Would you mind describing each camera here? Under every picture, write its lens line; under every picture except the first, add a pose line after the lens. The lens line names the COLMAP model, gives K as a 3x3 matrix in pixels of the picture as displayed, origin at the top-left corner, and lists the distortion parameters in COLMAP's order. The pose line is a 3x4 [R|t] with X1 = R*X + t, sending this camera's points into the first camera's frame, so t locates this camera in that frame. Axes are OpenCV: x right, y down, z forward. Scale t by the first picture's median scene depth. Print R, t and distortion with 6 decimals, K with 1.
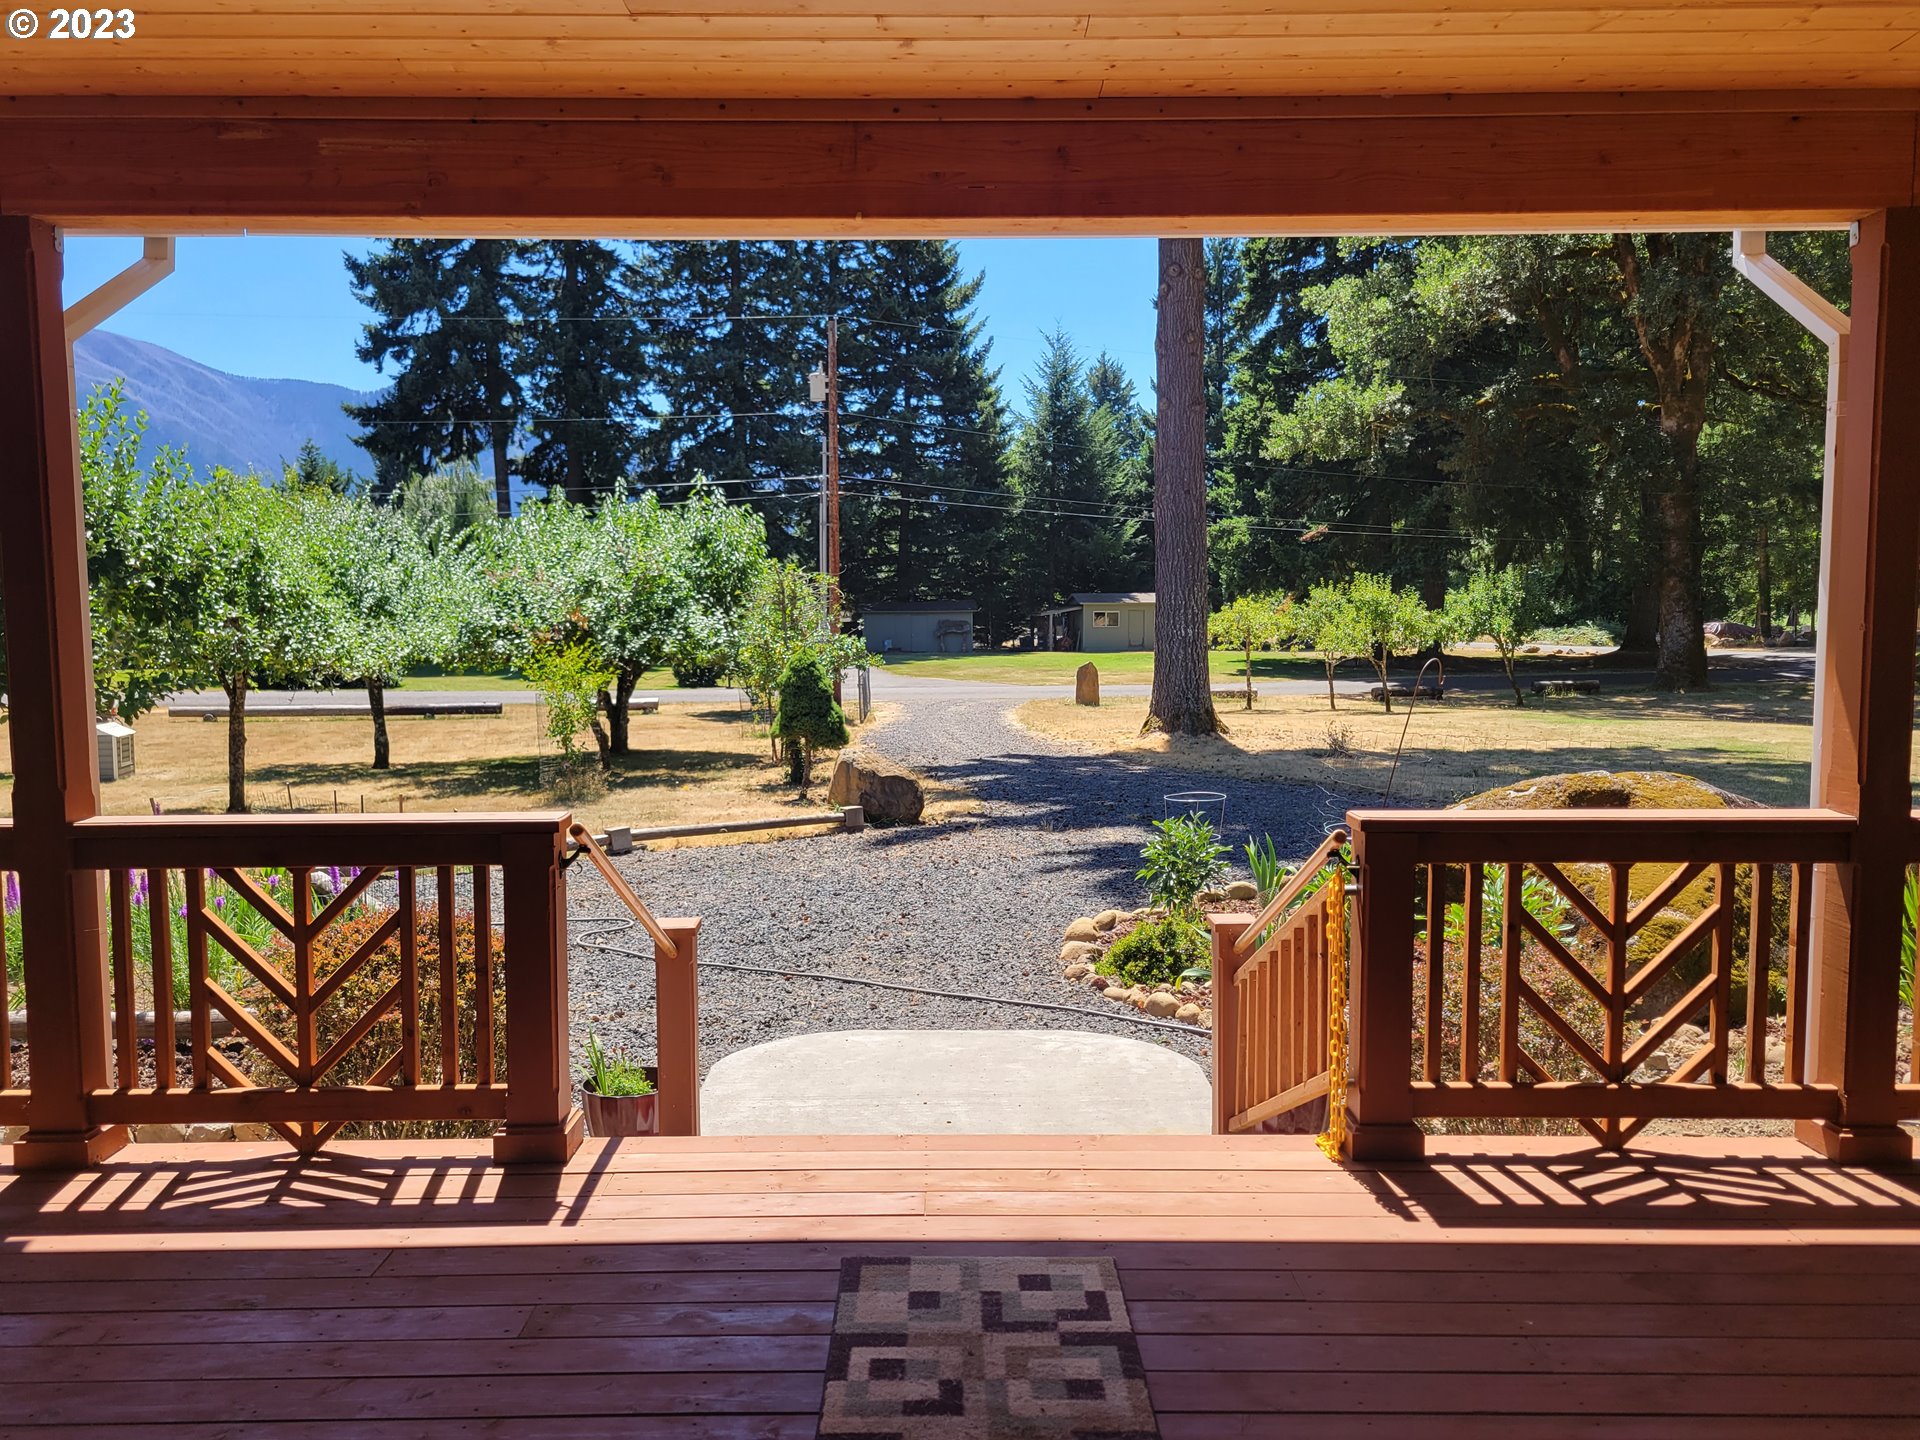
lens RADIAL K [[1439.7, 0, 949.9], [0, 1439.7, 733.2], [0, 0, 1]] dist [0.036133, -0.008263]
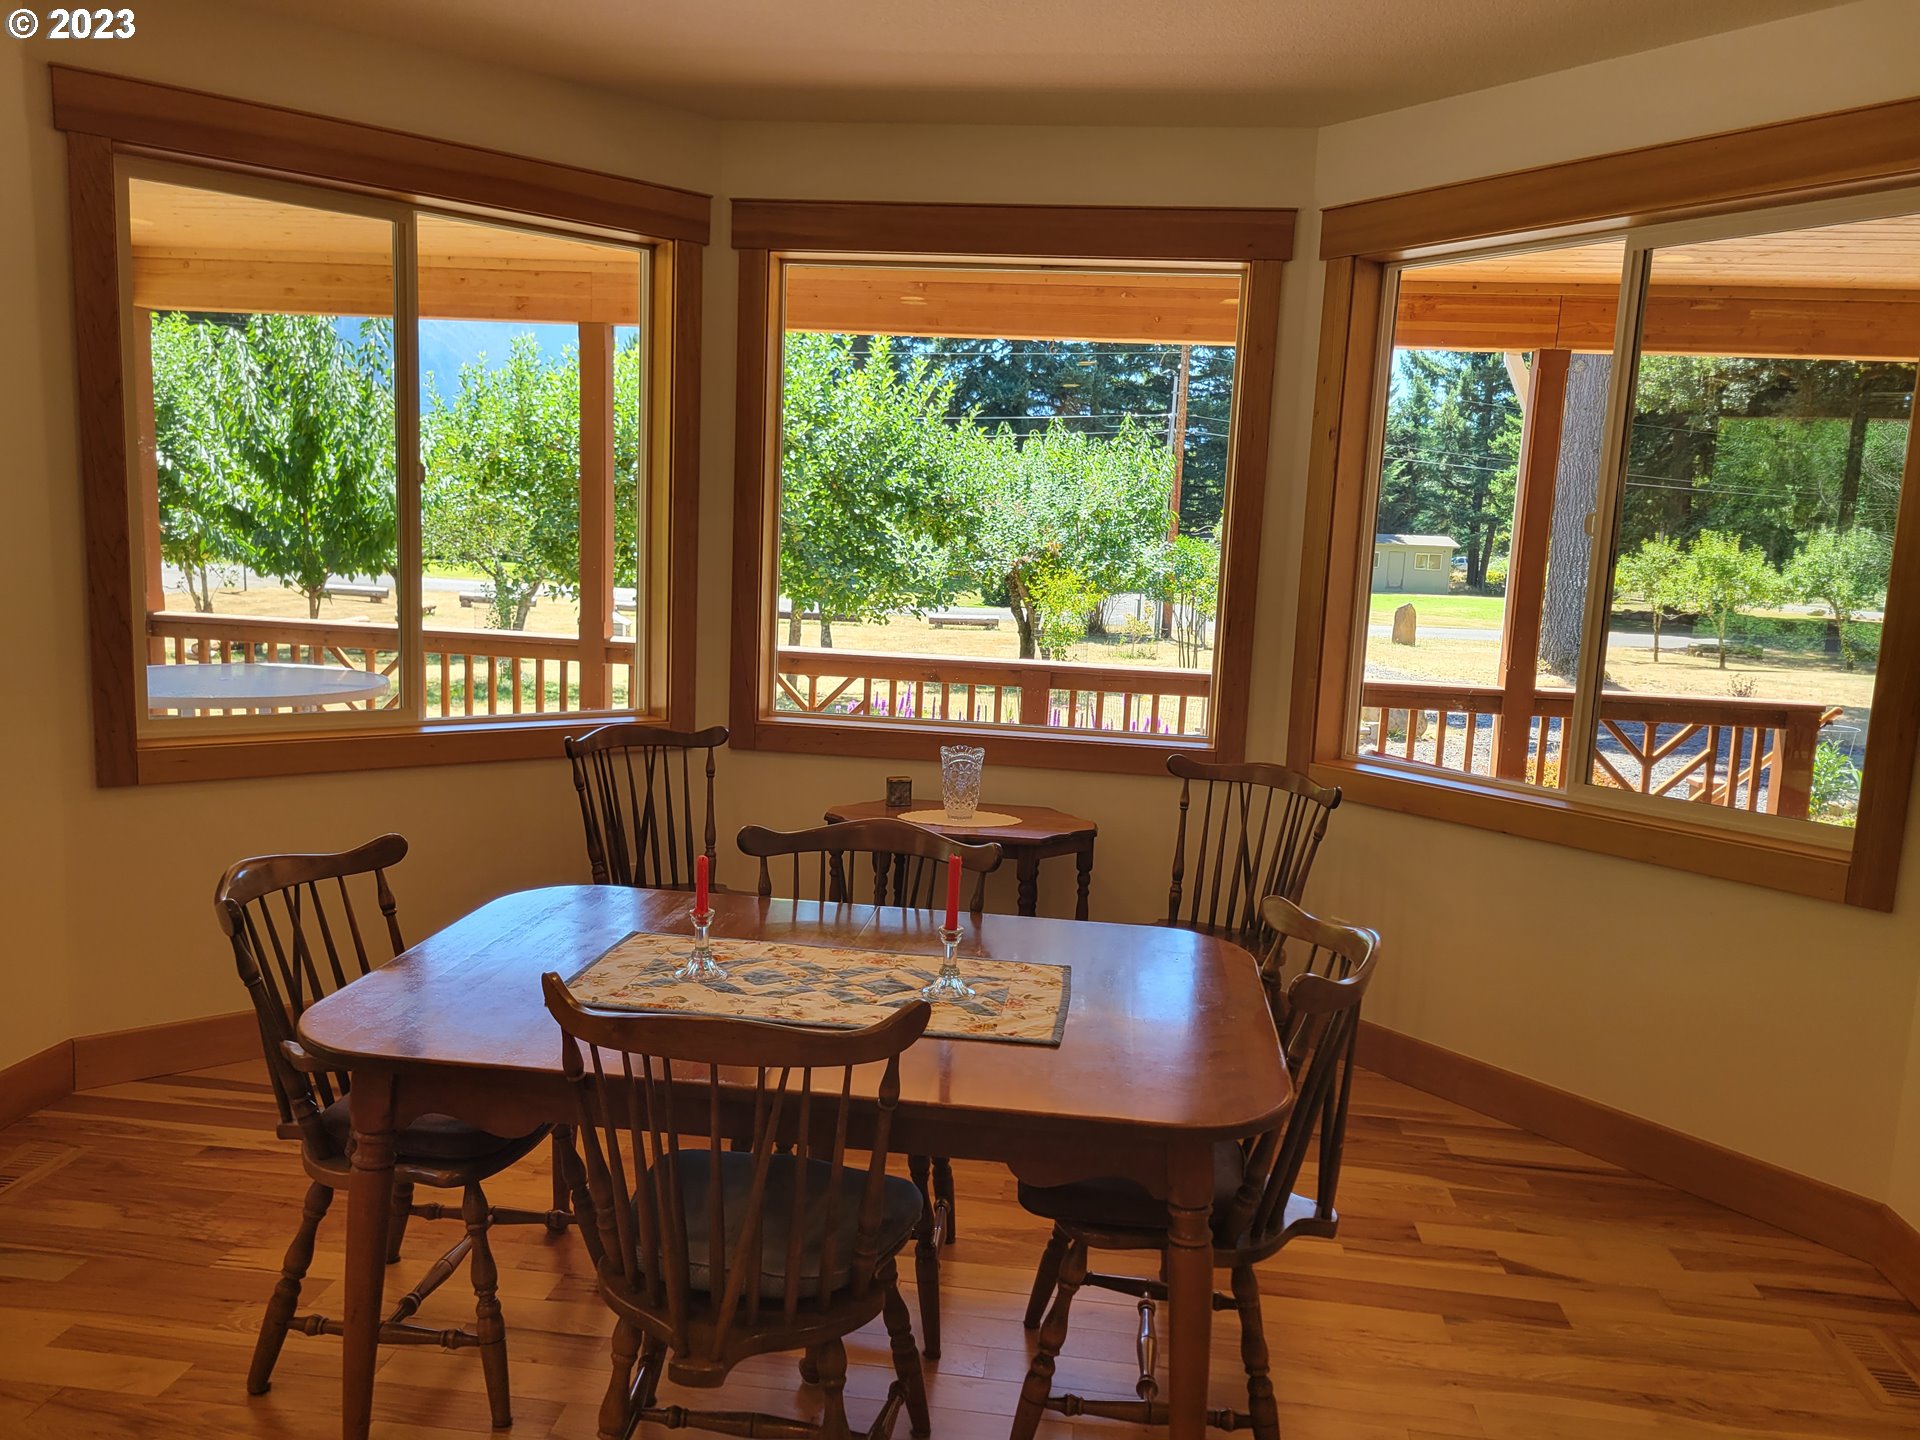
lens RADIAL K [[1439.7, 0, 949.9], [0, 1439.7, 733.2], [0, 0, 1]] dist [0.036133, -0.008263]
pose [[0.990691, 0.065005, -0.119604, -0.102104], [-0.058700, 0.996732, 0.055502, 0.005478], [0.122821, -0.047964, 0.991269, -0.079364]]
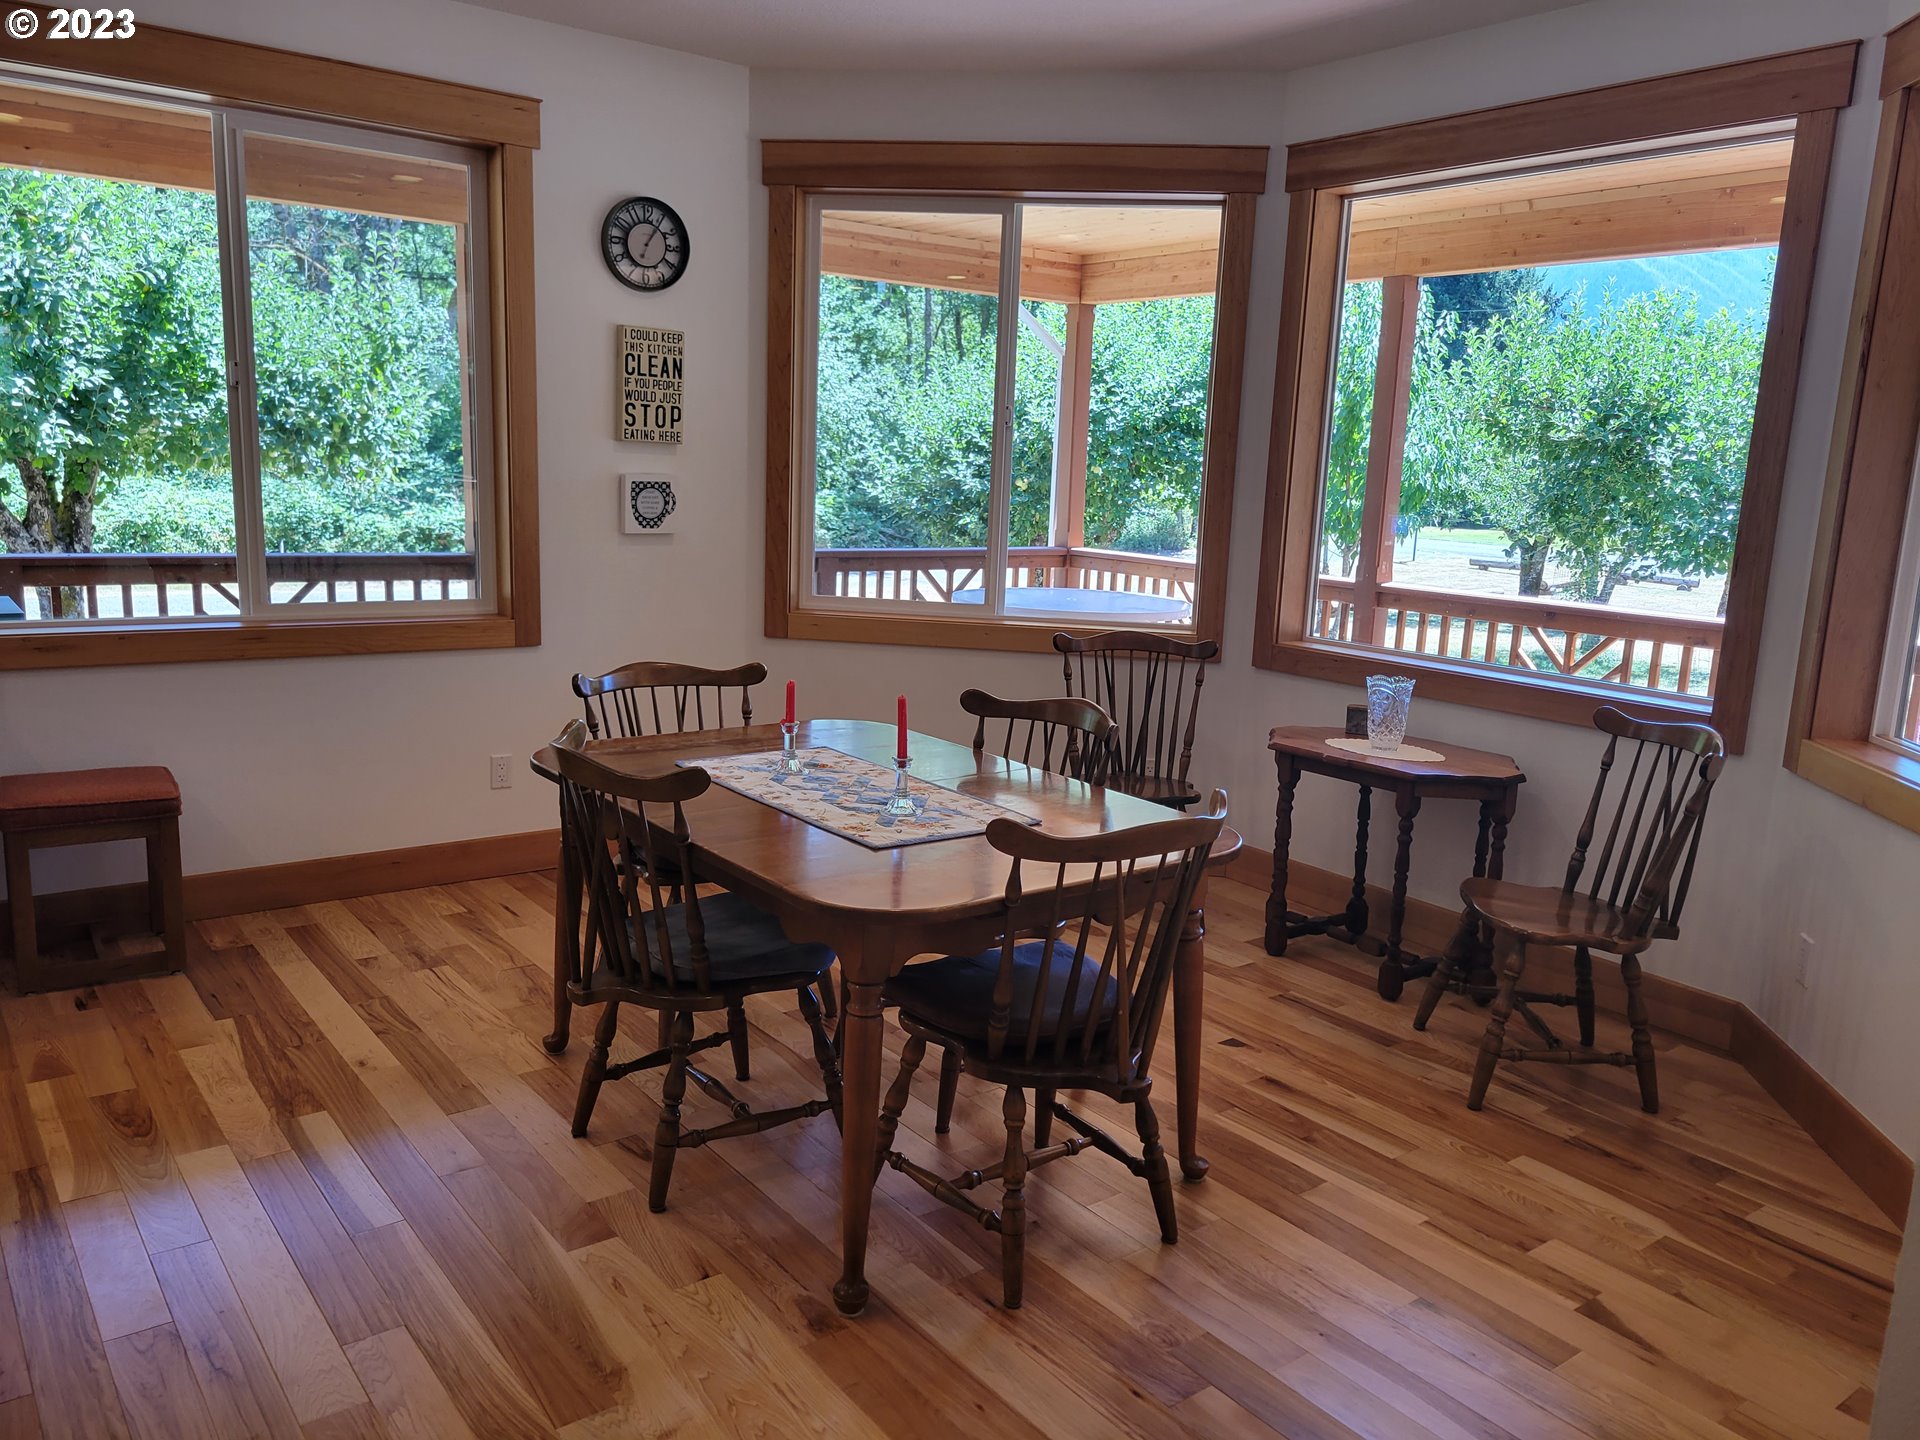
lens RADIAL K [[1456.5, 0, 979.0], [0, 1456.5, 716.2], [0, 0, 1]] dist [0.027267, -0.006472]
pose [[0.606894, 0.167188, -0.776999, 0.435604], [-0.111922, 0.985860, 0.124710, 0.004913], [0.786863, 0.011277, 0.617025, 0.100140]]
